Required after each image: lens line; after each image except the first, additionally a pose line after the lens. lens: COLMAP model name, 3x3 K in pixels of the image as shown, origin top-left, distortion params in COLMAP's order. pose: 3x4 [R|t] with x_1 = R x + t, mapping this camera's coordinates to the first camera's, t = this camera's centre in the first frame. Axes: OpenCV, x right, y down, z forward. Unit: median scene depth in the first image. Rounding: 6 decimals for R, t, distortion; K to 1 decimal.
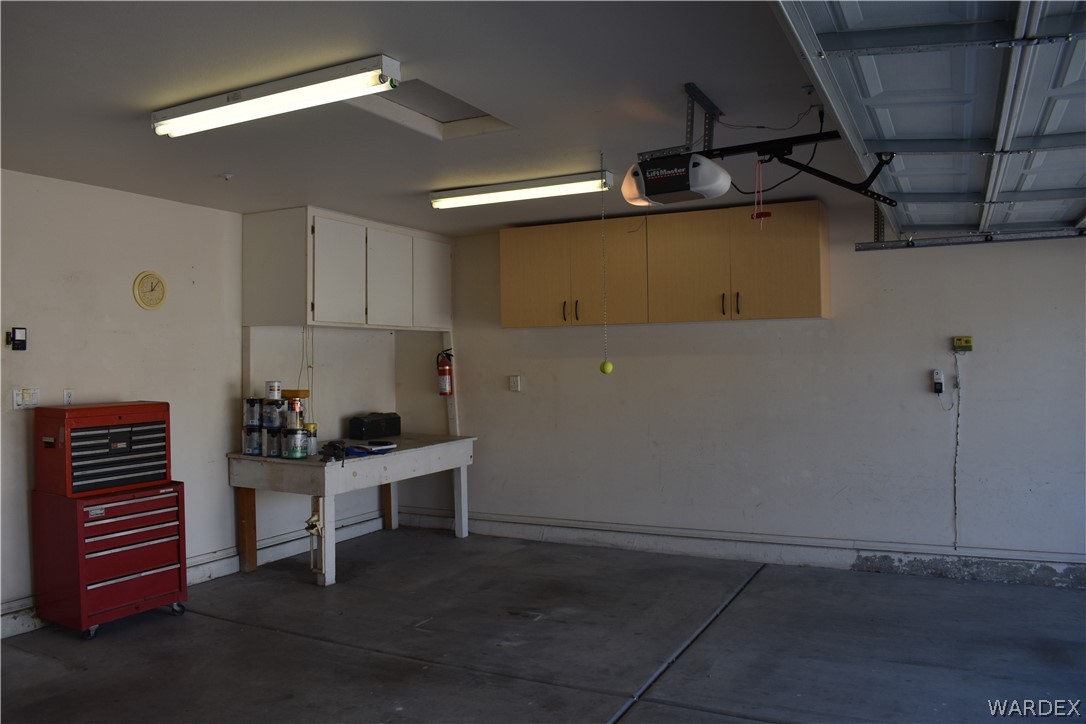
lens RADIAL K [[845.7, 0, 536.7], [0, 845.7, 357.1], [0, 0, 1]] dist [-0.097482, 0.015400]
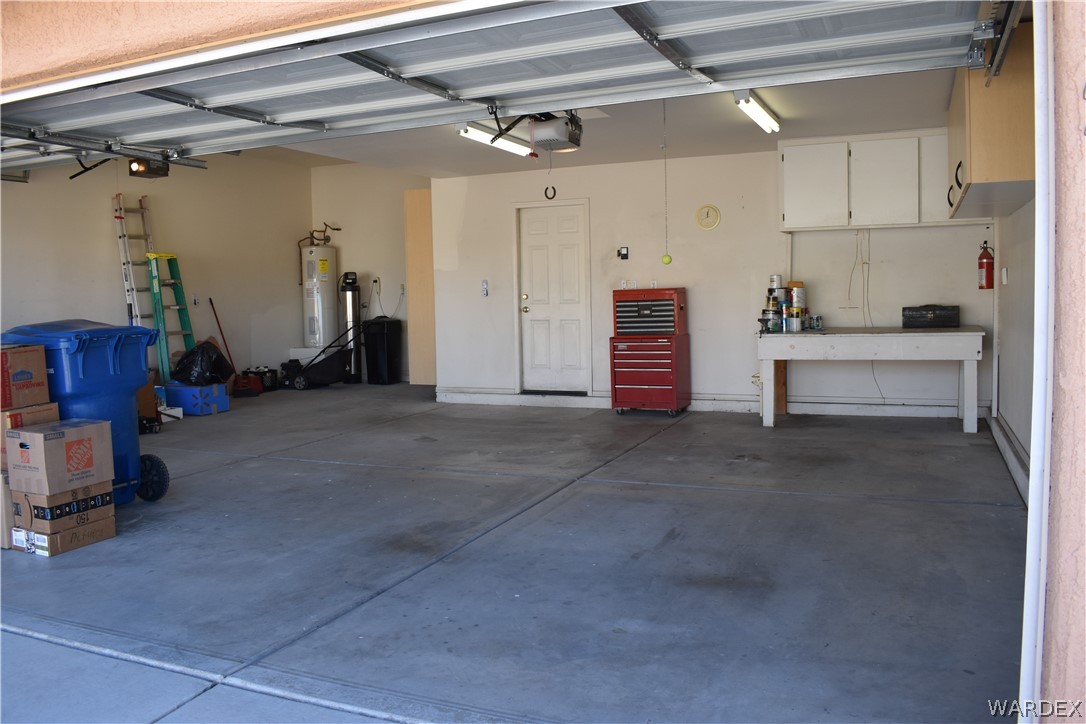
lens RADIAL K [[870.0, 0, 535.7], [0, 870.0, 360.1], [0, 0, 1]] dist [-0.094055, 0.006854]
pose [[0.056249, 0.085910, -0.994714, 1.112339], [0.029510, 0.995713, 0.087665, 0.033824], [0.997981, -0.034285, 0.053473, 0.560354]]
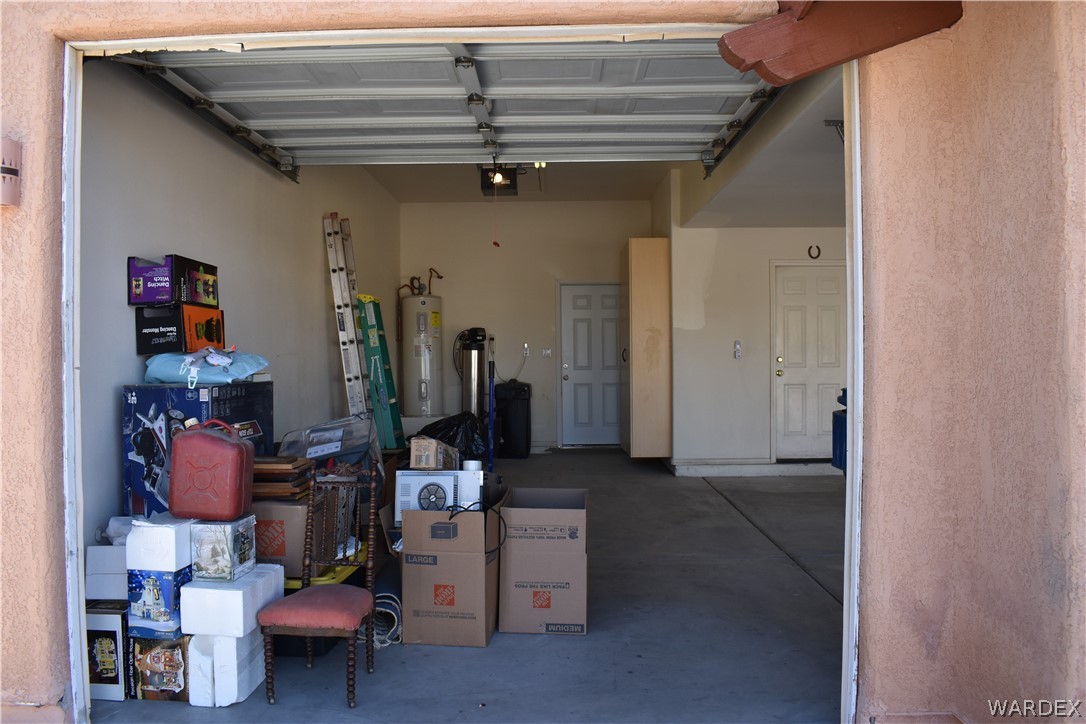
lens RADIAL K [[845.7, 0, 536.7], [0, 845.7, 357.1], [0, 0, 1]] dist [-0.097482, 0.015400]
pose [[0.434793, 0.013108, -0.900435, 0.594110], [0.009912, 0.999764, 0.019340, 0.019931], [0.900476, -0.017334, 0.434560, -0.460432]]
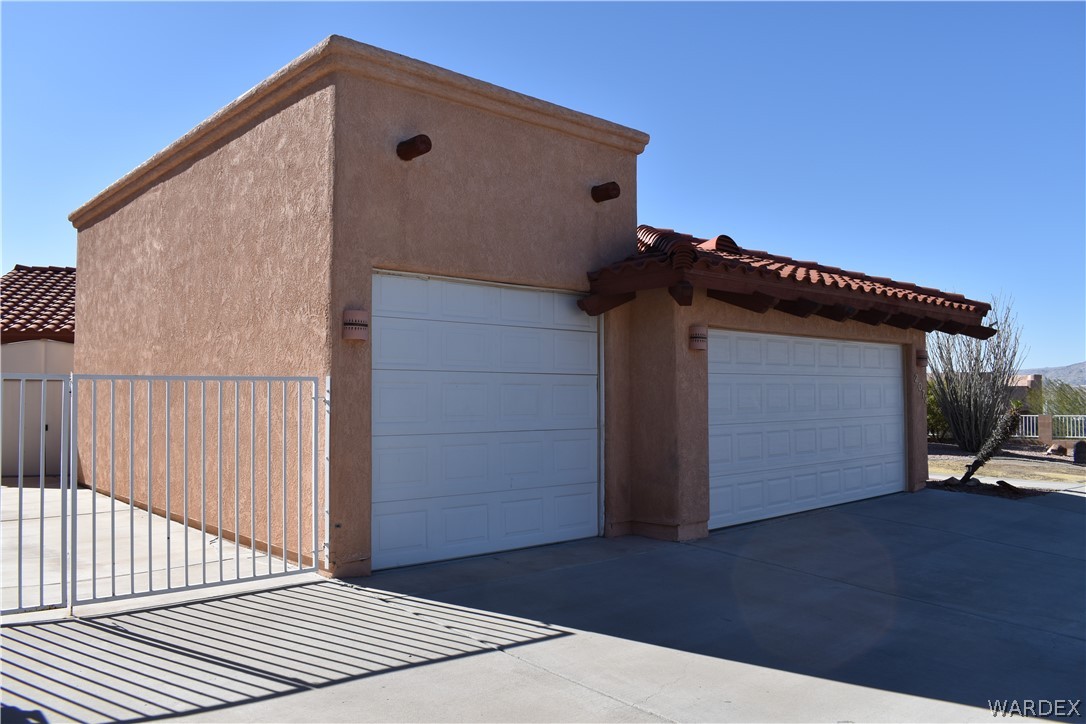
lens RADIAL K [[845.7, 0, 536.7], [0, 845.7, 357.1], [0, 0, 1]] dist [-0.097482, 0.015400]
pose [[0.935020, -0.007062, -0.354524, 0.658618], [-0.005206, 0.999420, -0.033639, -0.002932], [0.354556, 0.033299, 0.934442, -1.547111]]
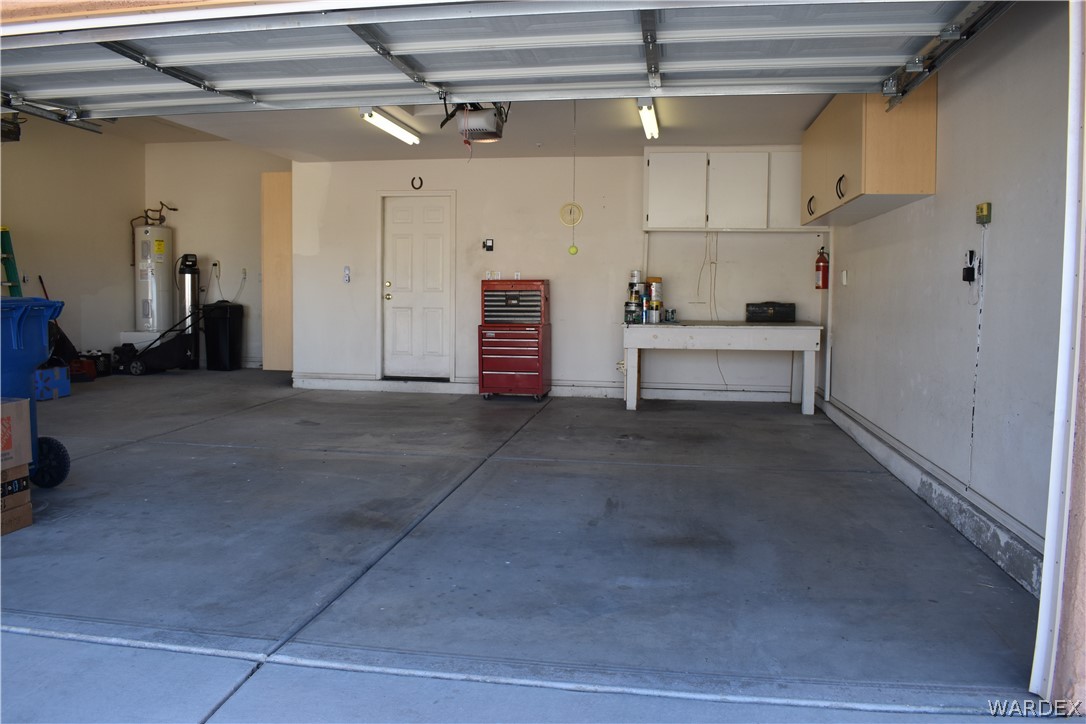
lens RADIAL K [[845.7, 0, 536.7], [0, 845.7, 357.1], [0, 0, 1]] dist [-0.097482, 0.015400]
pose [[0.306427, 0.091119, -0.947523, 1.096019], [-0.007260, 0.995603, 0.093395, 0.045191], [0.951866, -0.021740, 0.305741, 0.398259]]
